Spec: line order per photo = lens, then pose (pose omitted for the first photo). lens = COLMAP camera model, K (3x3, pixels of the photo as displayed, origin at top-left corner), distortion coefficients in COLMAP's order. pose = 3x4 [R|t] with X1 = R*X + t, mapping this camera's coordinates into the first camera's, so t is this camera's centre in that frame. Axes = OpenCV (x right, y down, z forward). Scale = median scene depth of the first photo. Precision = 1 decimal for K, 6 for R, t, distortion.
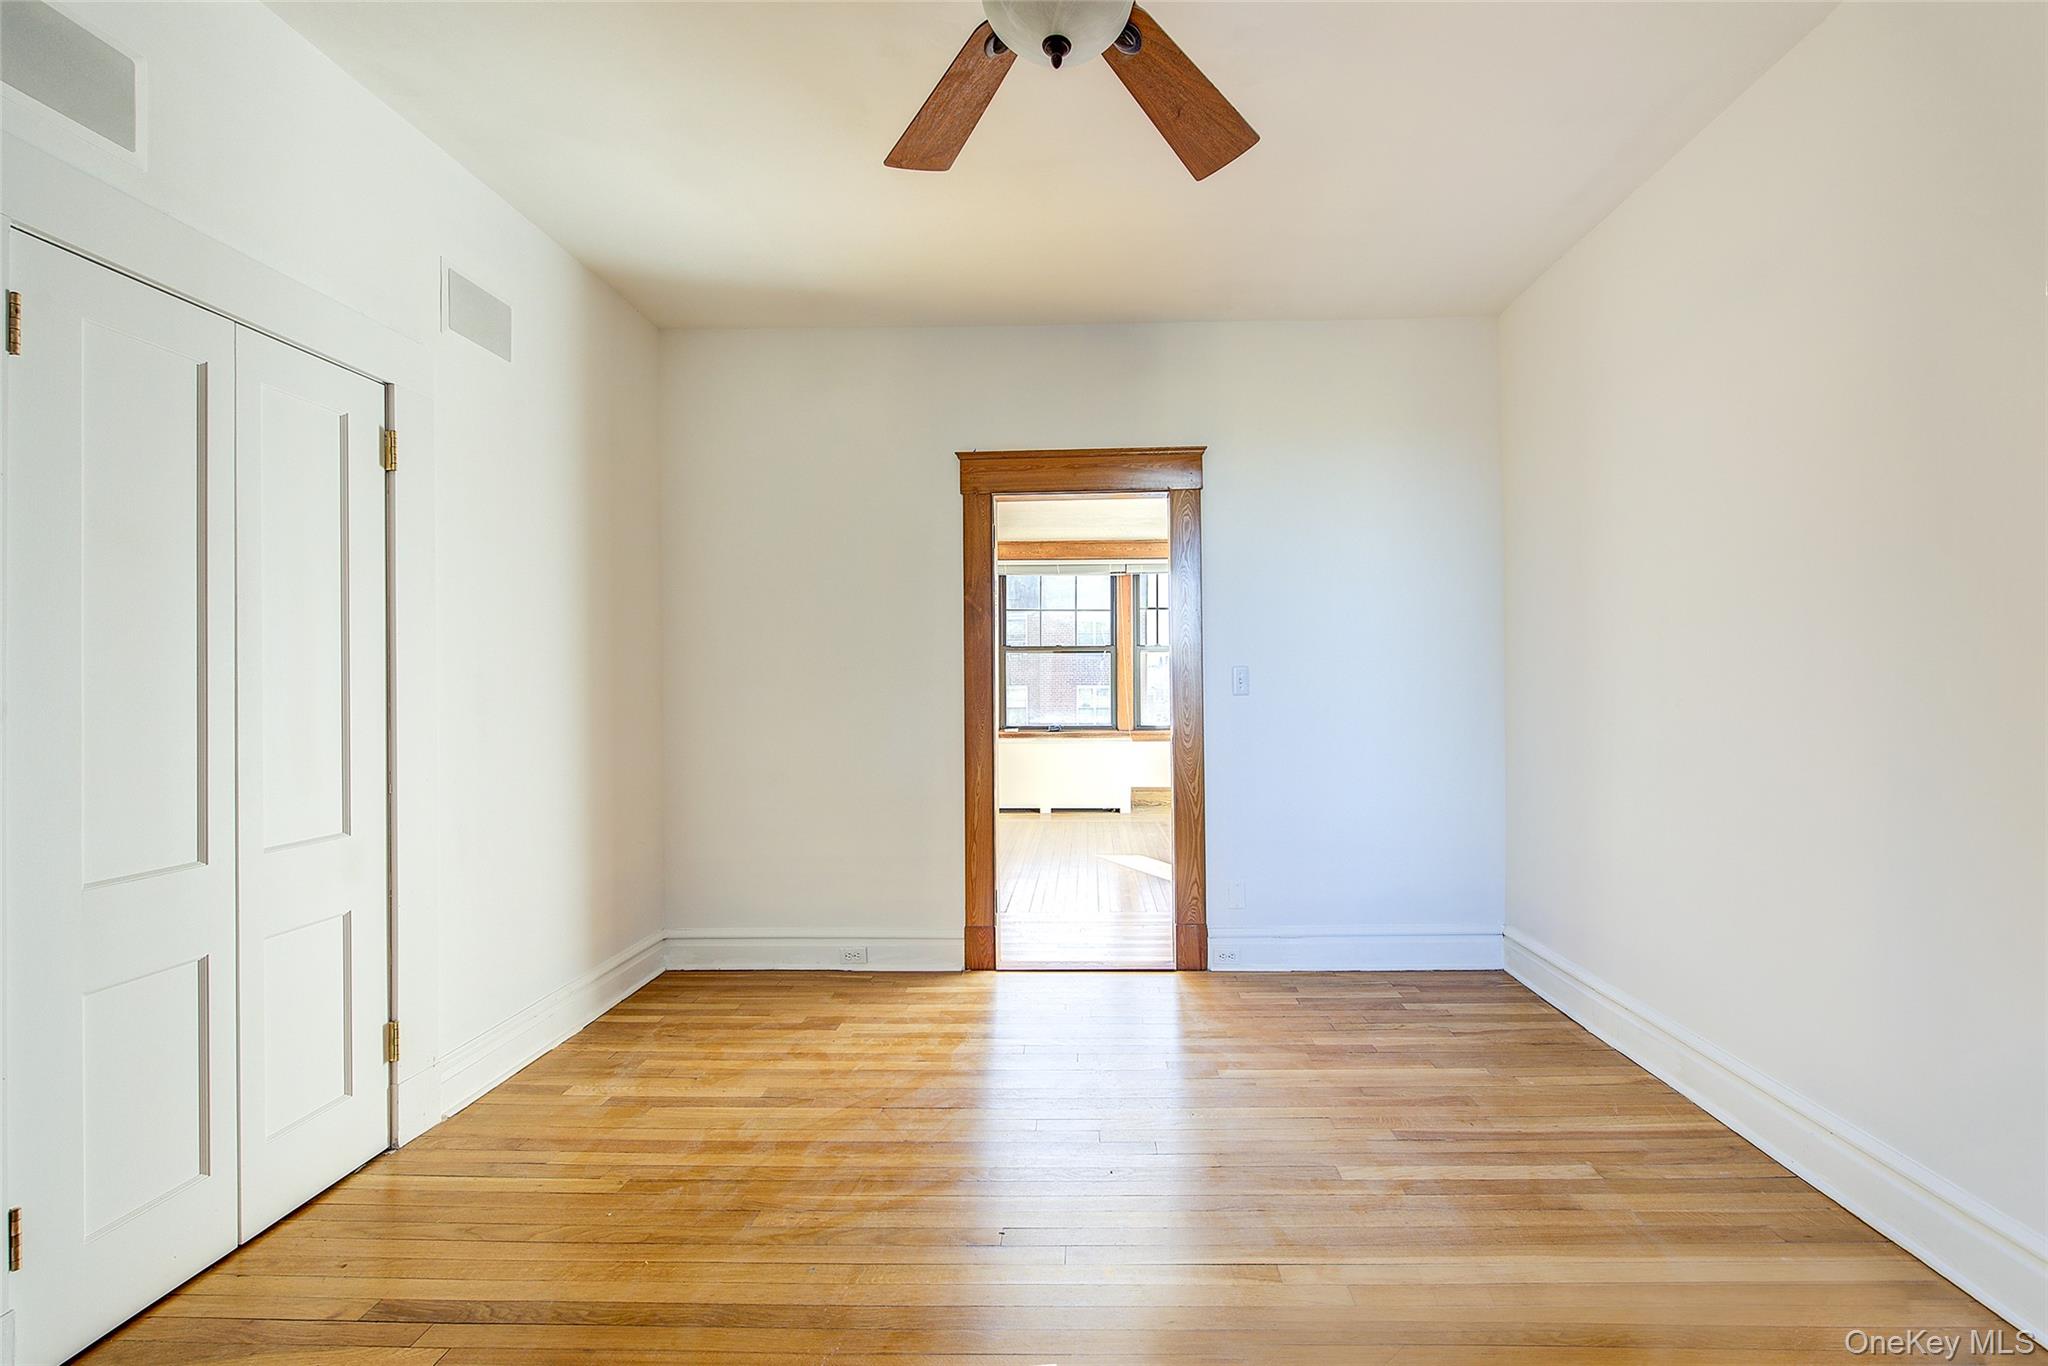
lens RADIAL K [[806.2, 0, 1024.0], [0, 806.2, 683.0], [0, 0, 1]] dist [0.001261, -0.000780]
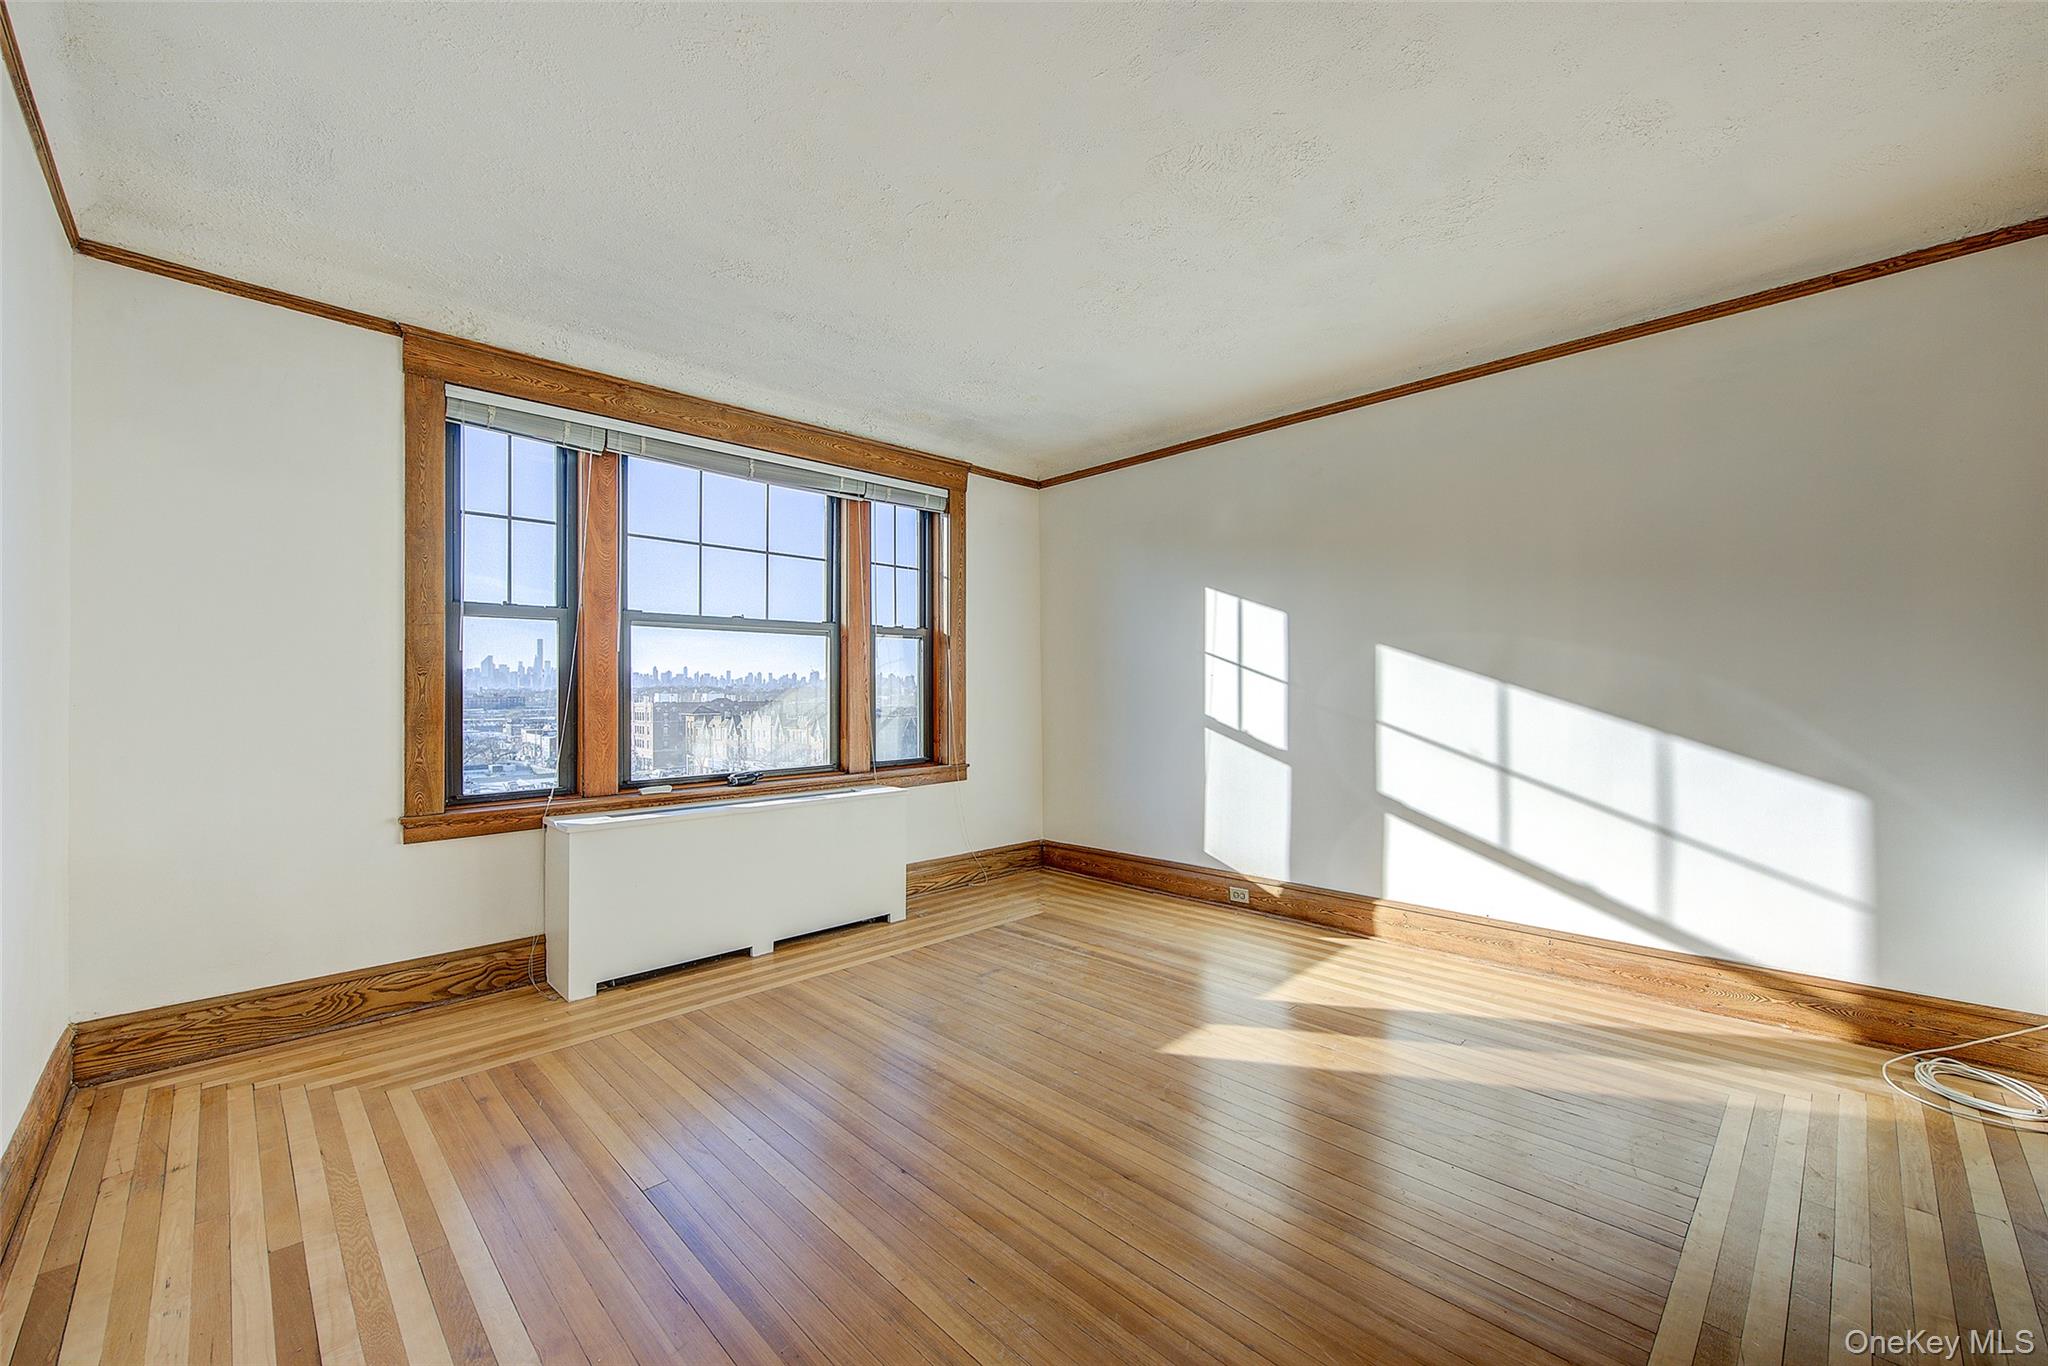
lens RADIAL K [[817.5, 0, 1021.3], [0, 817.5, 688.6], [0, 0, 1]] dist [-0.000390, -0.000358]
pose [[0.701374, 0.004989, 0.712776, -0.450859], [-0.001181, 0.999982, -0.005837, 0.005631], [-0.712792, 0.003252, 0.701368, 1.120022]]
